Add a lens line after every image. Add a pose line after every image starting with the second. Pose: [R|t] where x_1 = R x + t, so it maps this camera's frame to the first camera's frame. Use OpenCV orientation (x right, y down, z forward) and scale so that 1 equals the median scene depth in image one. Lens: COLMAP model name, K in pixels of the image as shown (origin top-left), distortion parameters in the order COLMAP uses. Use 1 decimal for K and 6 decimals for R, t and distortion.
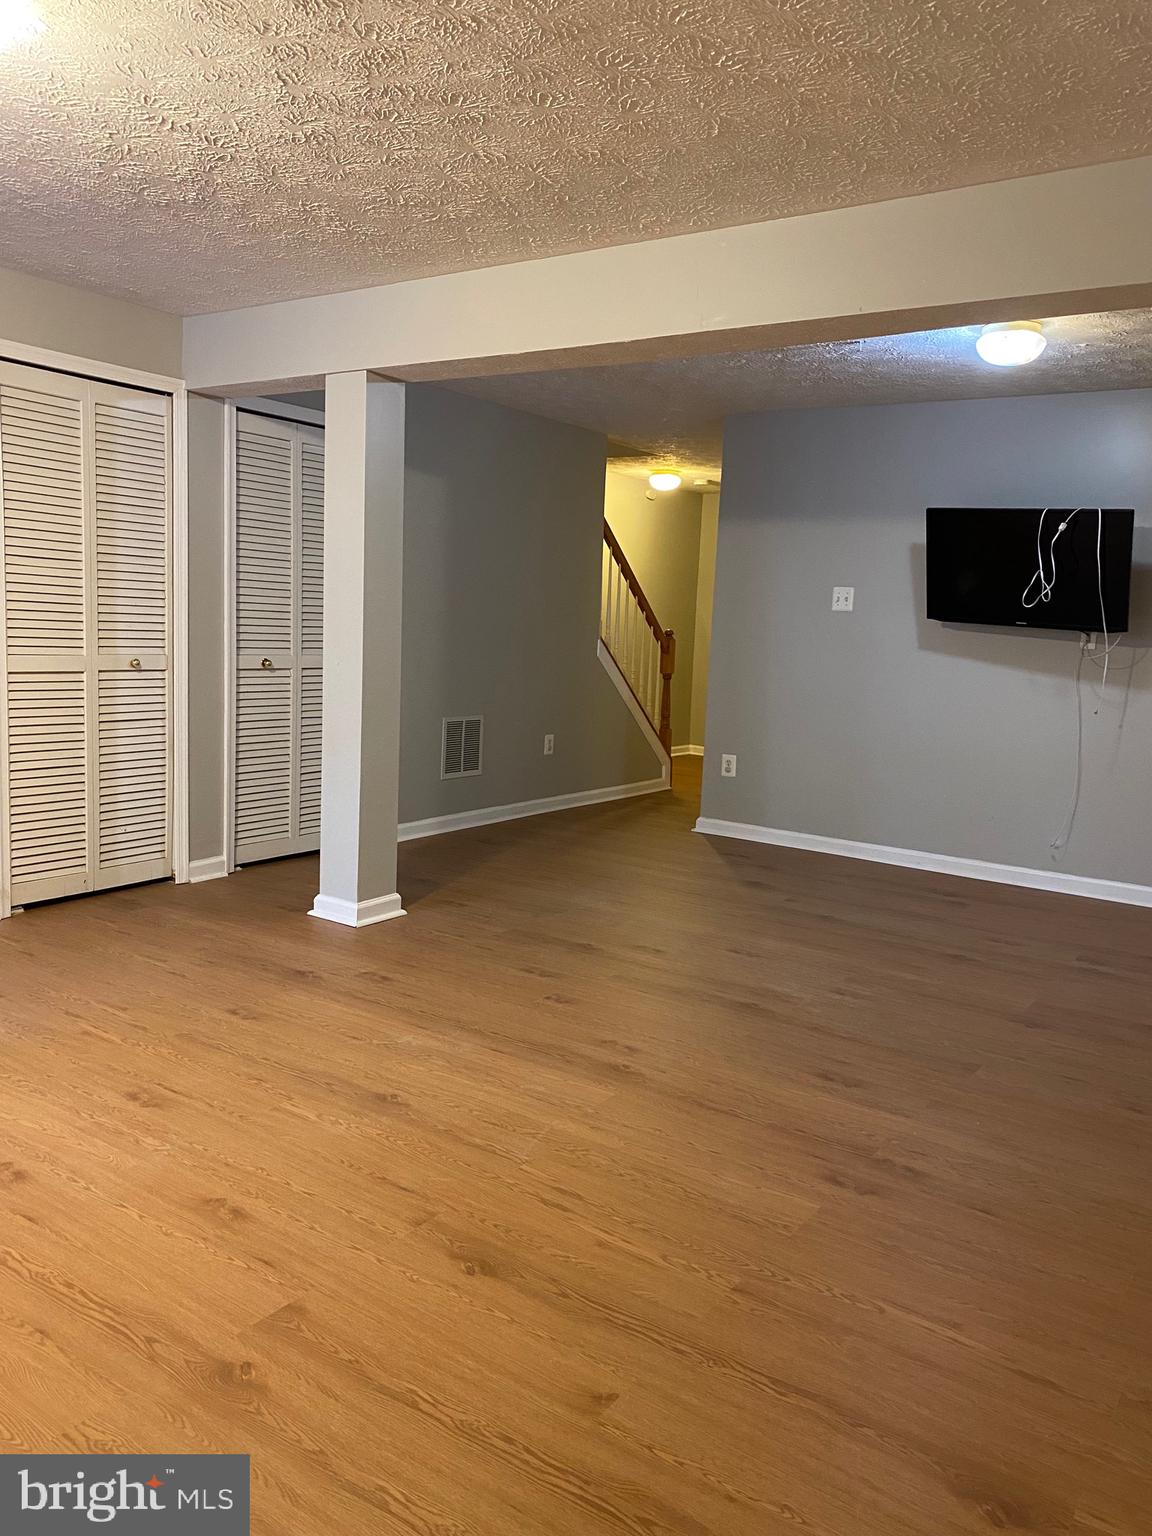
lens RADIAL K [[1155.6, 0, 569.2], [0, 1155.6, 761.1], [0, 0, 1]] dist [0.045704, -0.068017]
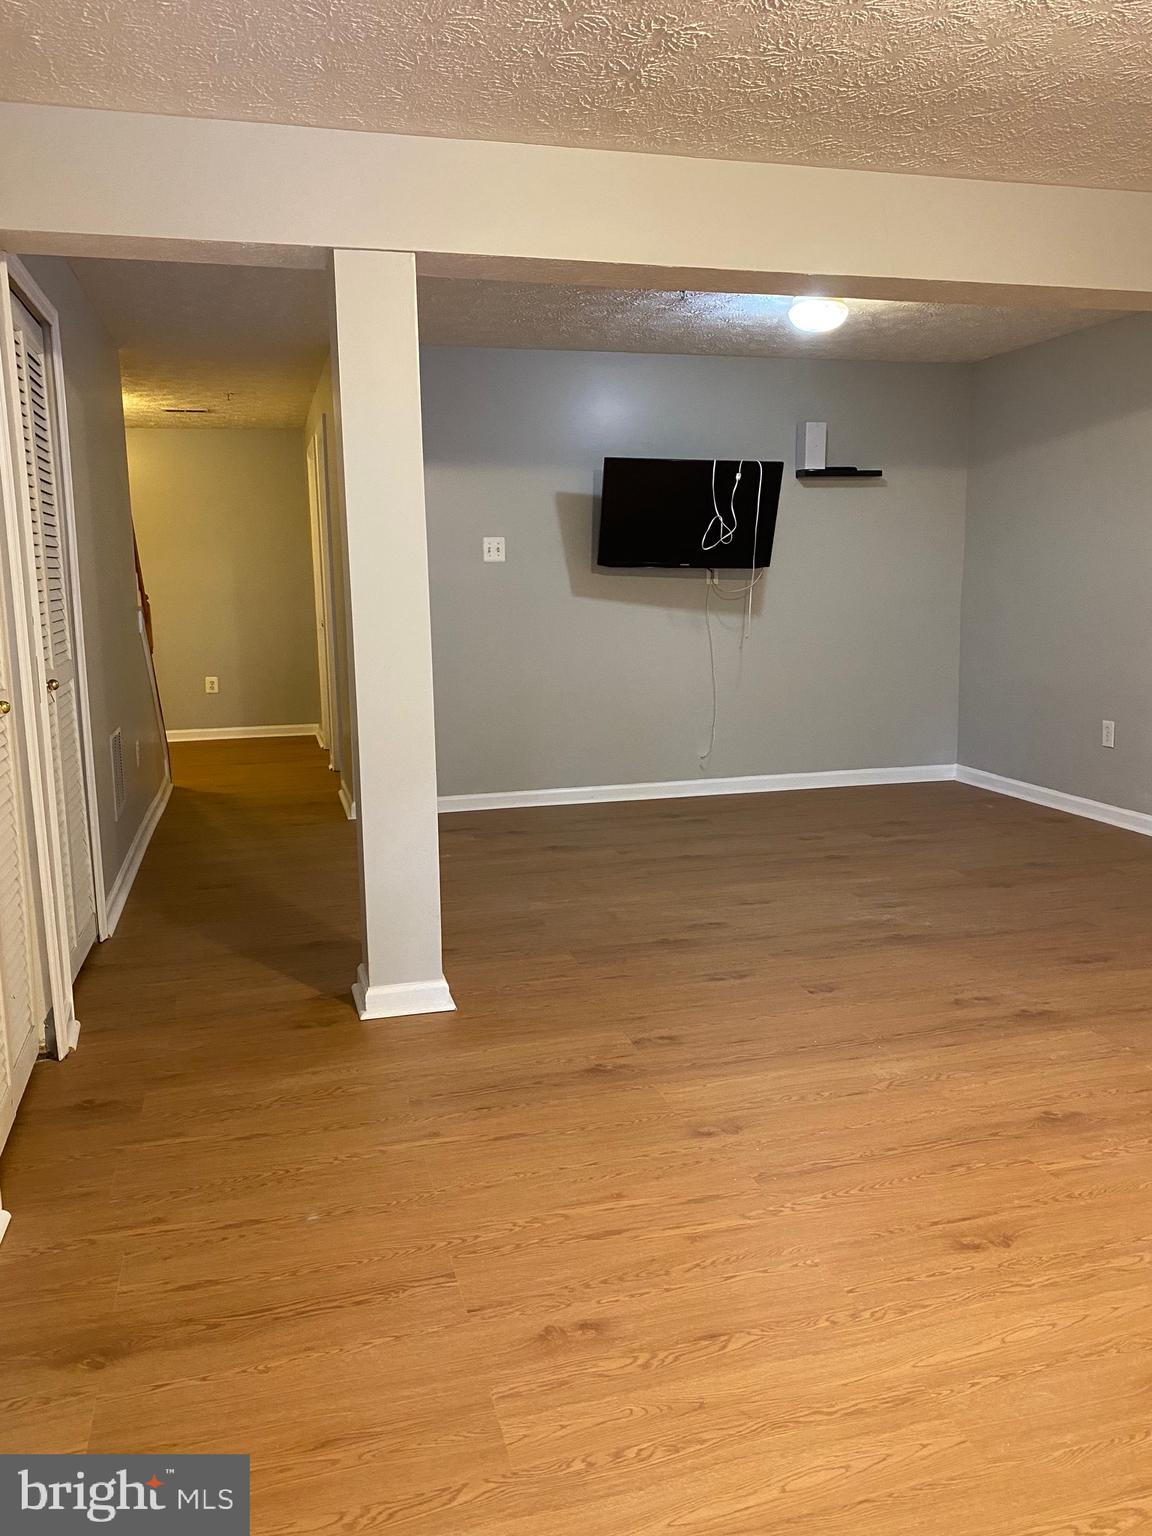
lens RADIAL K [[1155.6, 0, 564.5], [0, 1155.6, 767.3], [0, 0, 1]] dist [0.045704, -0.068017]
pose [[0.645229, -0.181182, 0.742194, -0.771556], [0.141987, 0.982986, 0.116526, -0.103634], [-0.750679, 0.030196, 0.659977, 0.510333]]
